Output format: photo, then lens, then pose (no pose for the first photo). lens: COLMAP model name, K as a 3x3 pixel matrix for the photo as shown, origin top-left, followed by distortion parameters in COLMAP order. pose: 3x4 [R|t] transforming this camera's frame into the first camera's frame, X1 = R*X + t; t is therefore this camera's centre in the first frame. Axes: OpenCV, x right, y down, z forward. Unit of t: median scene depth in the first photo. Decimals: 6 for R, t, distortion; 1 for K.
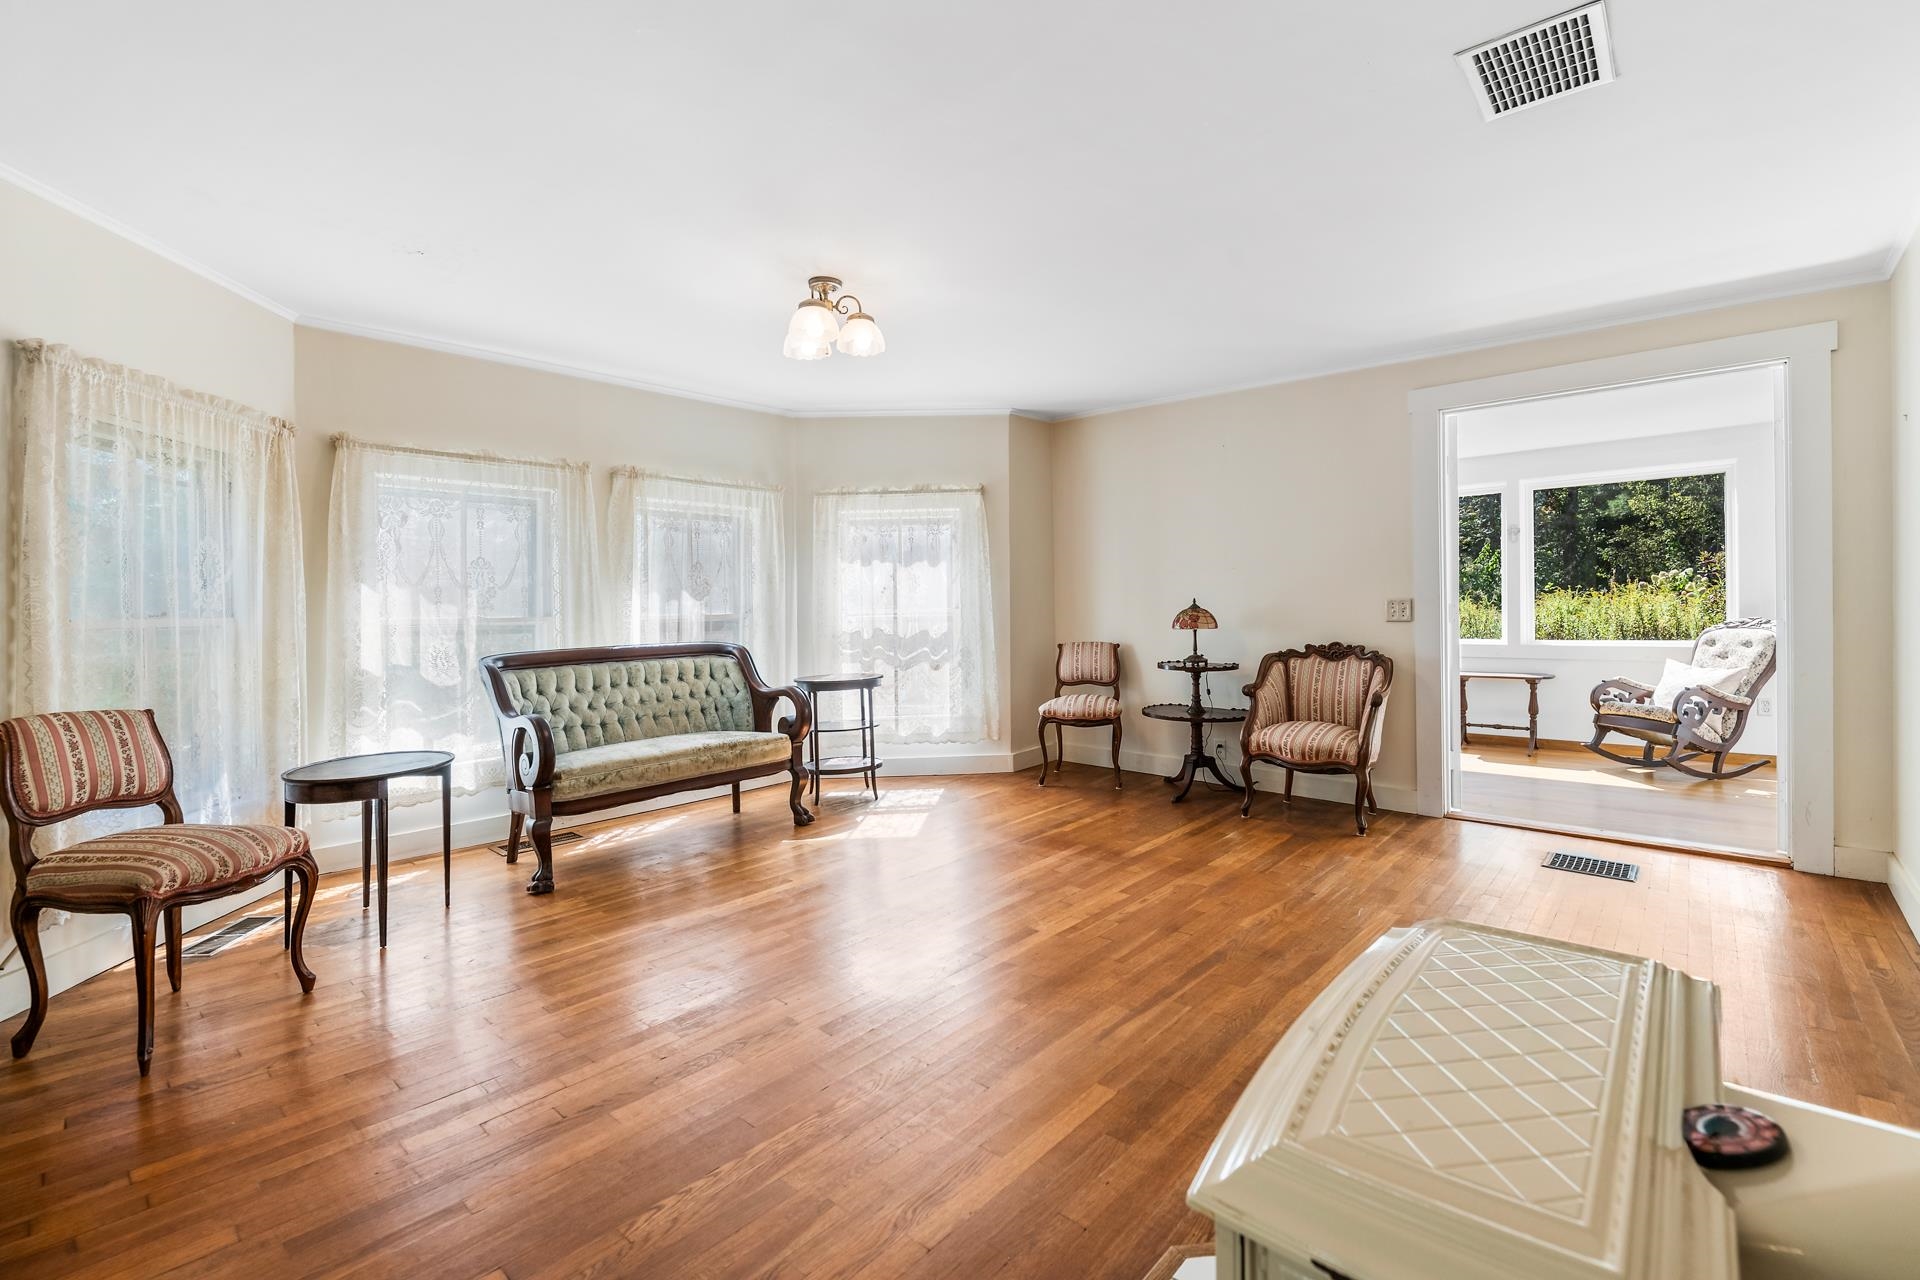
lens RADIAL K [[855.5, 0, 967.8], [0, 855.5, 618.4], [0, 0, 1]] dist [-0.001887, -0.000863]
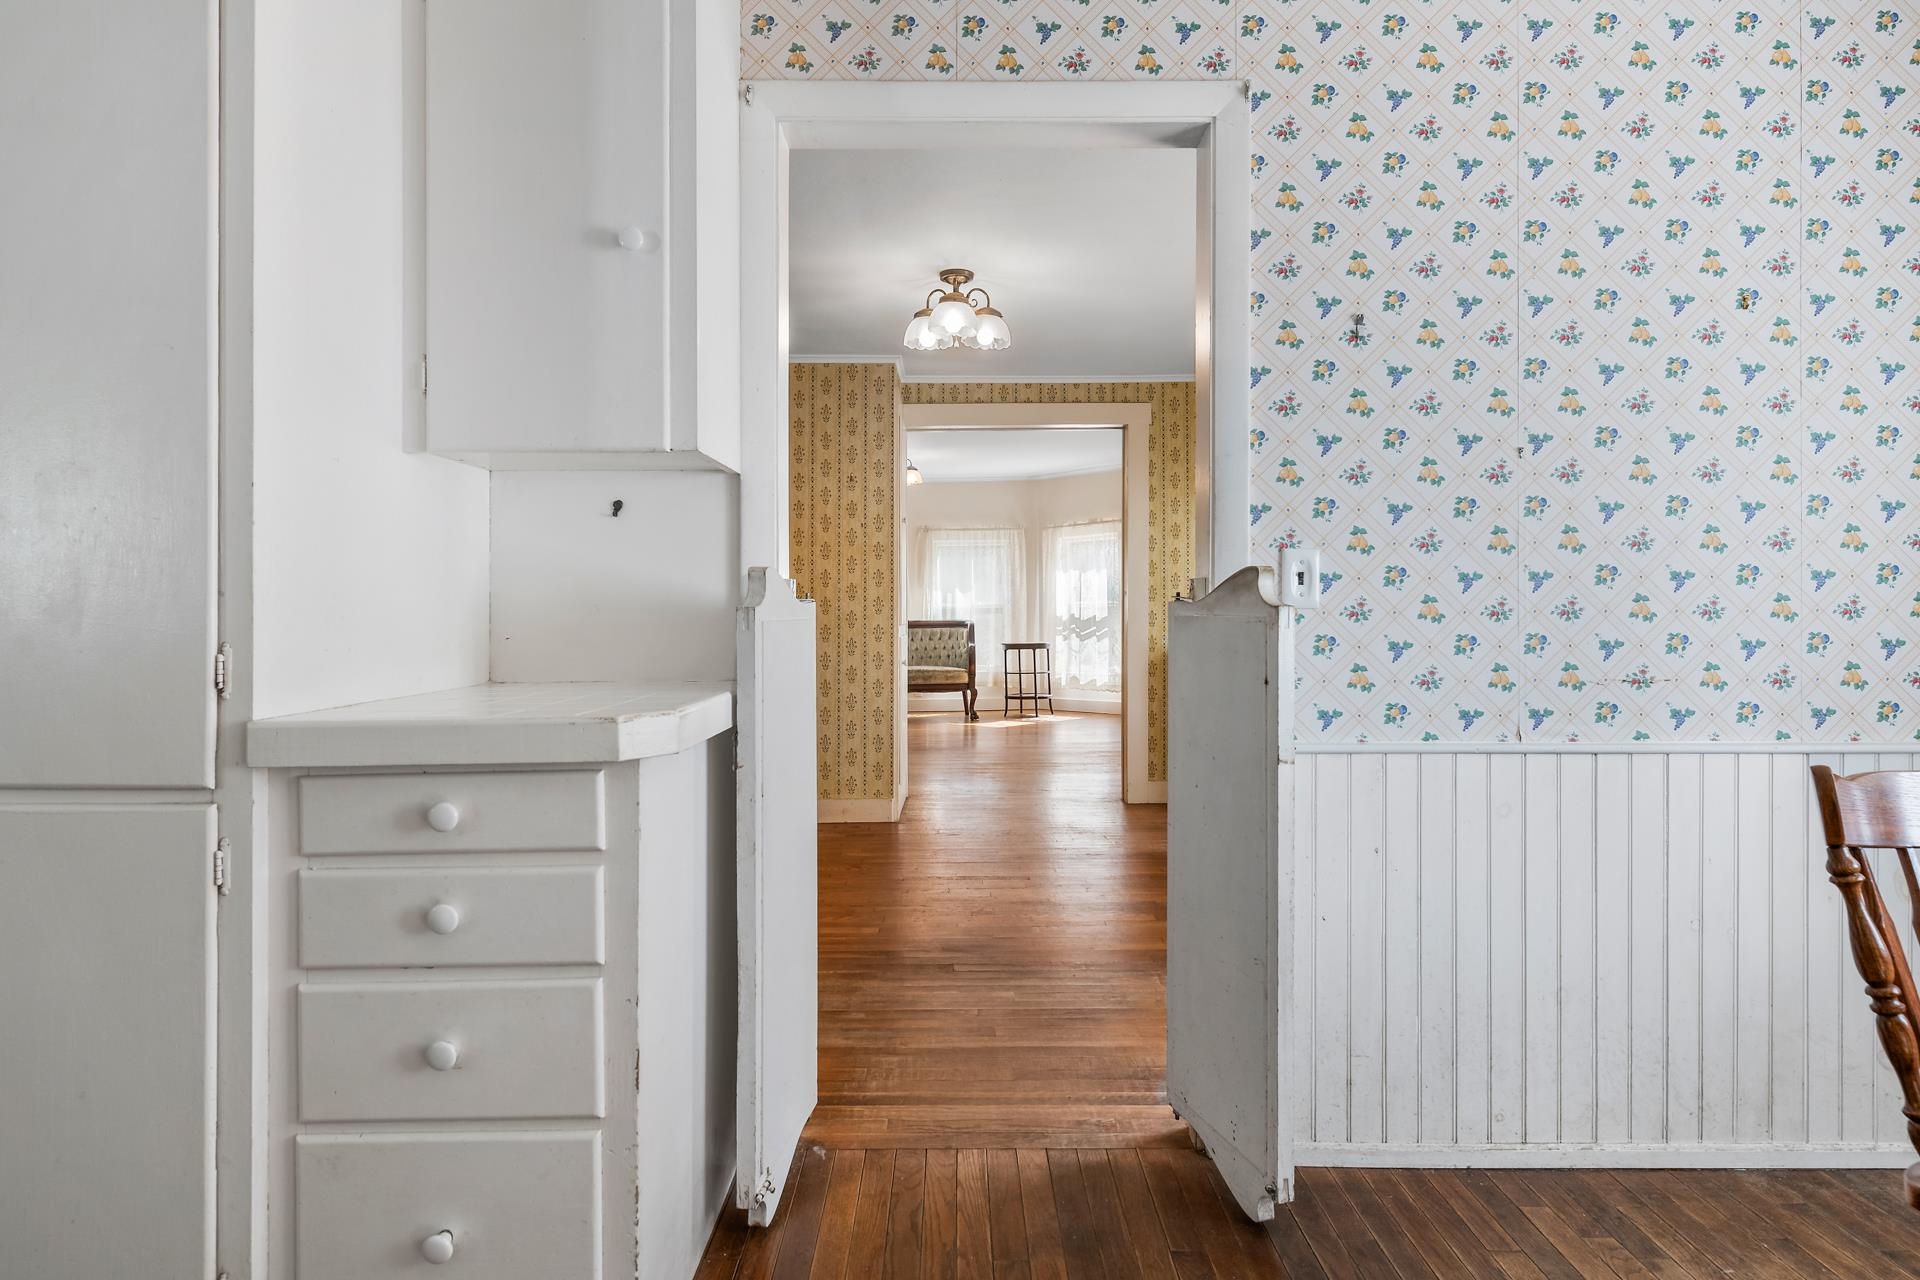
lens RADIAL K [[1051.8, 0, 962.2], [0, 1051.8, 610.2], [0, 0, 1]] dist [0.000702, 0.000031]
pose [[0.652777, 0.010072, -0.757483, 1.205753], [-0.005718, 0.999949, 0.008368, -0.009300], [0.757528, -0.001131, 0.652801, -0.383295]]
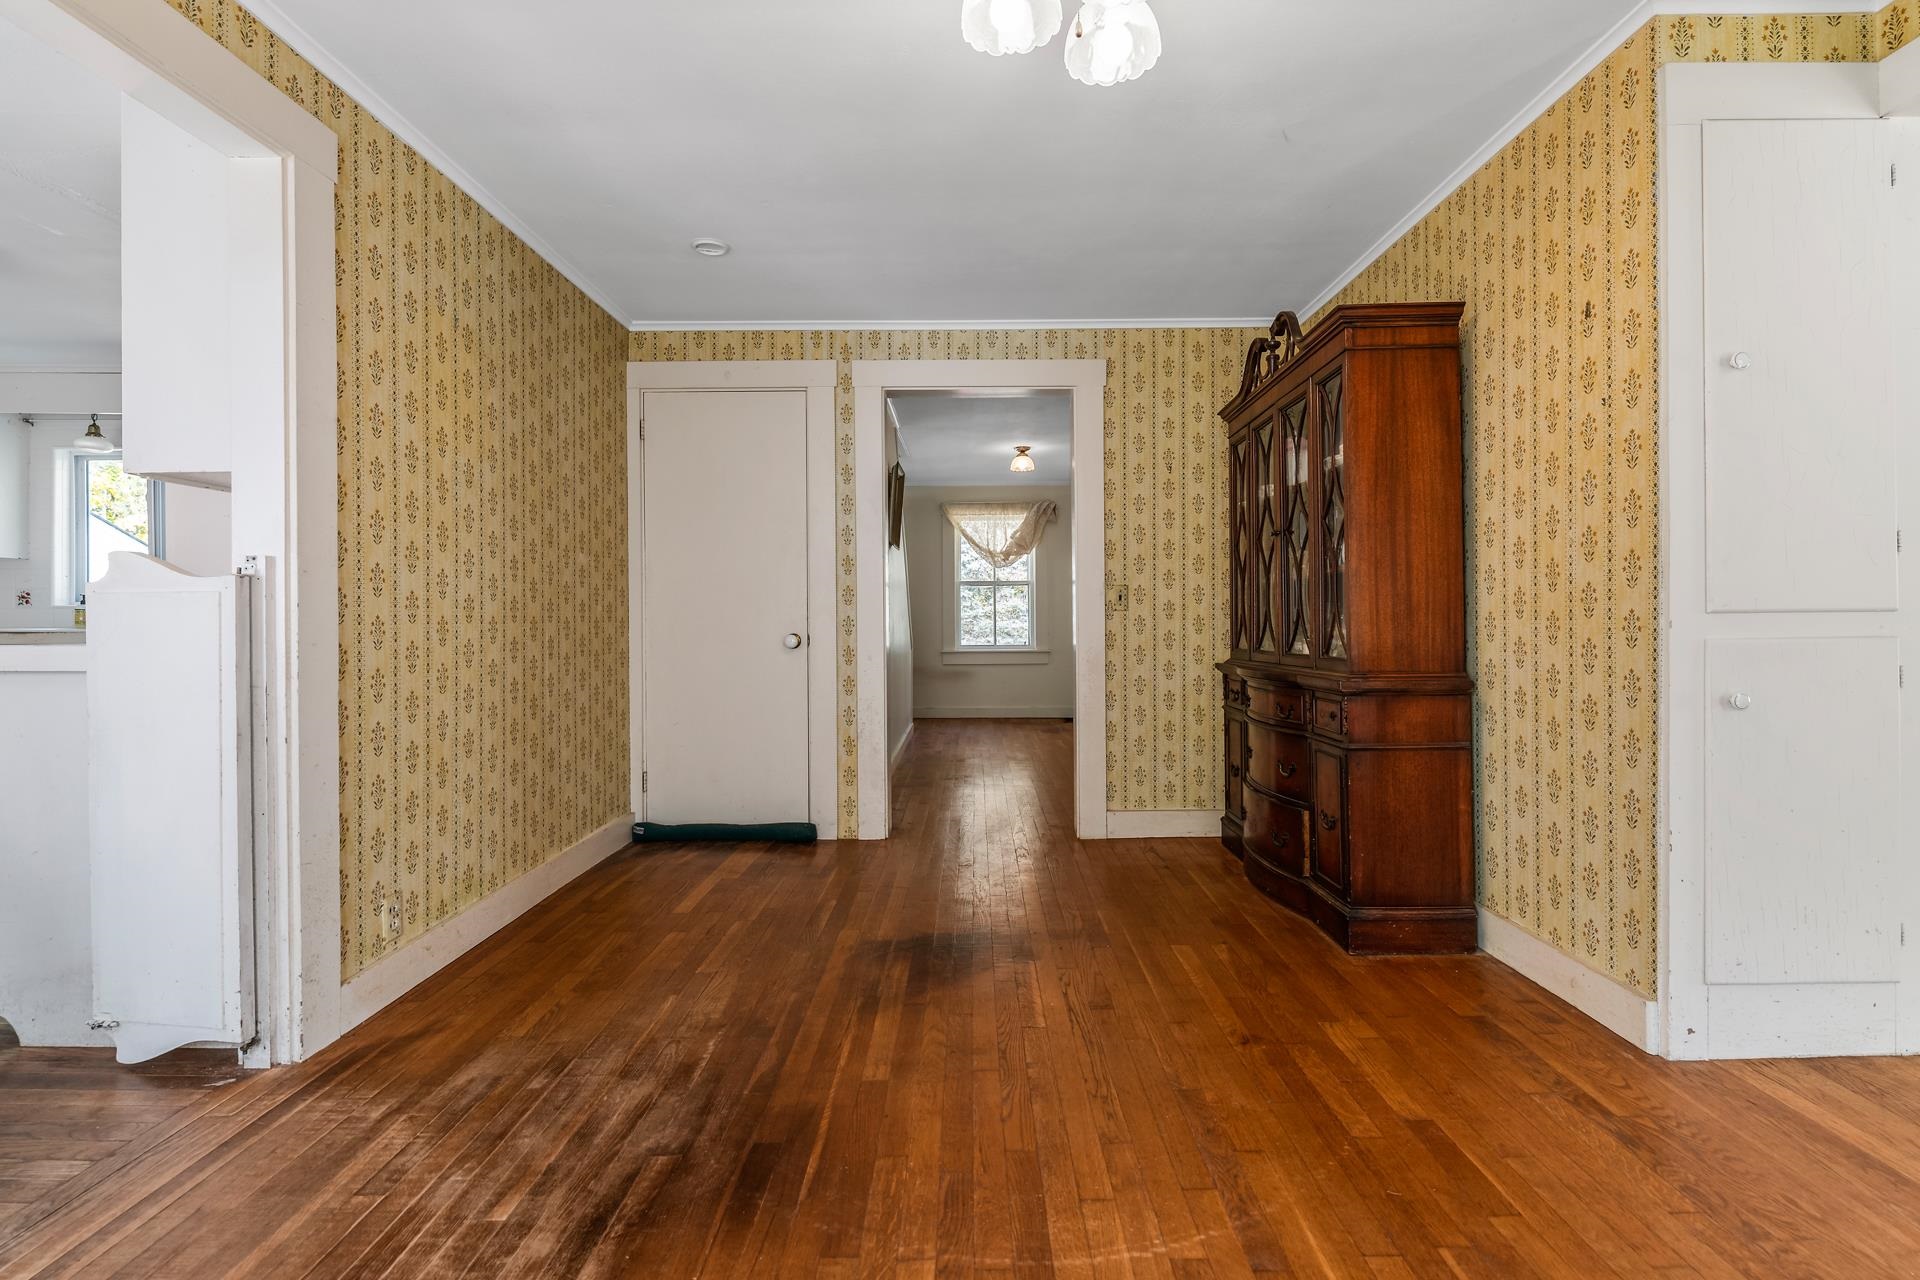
lens RADIAL K [[855.5, 0, 967.8], [0, 855.5, 618.4], [0, 0, 1]] dist [-0.001887, -0.000863]
pose [[-0.763826, 0.015202, -0.645244, 0.874832], [0.014029, 0.999877, 0.006949, 0.009216], [0.645270, -0.003745, -0.763945, 0.273227]]
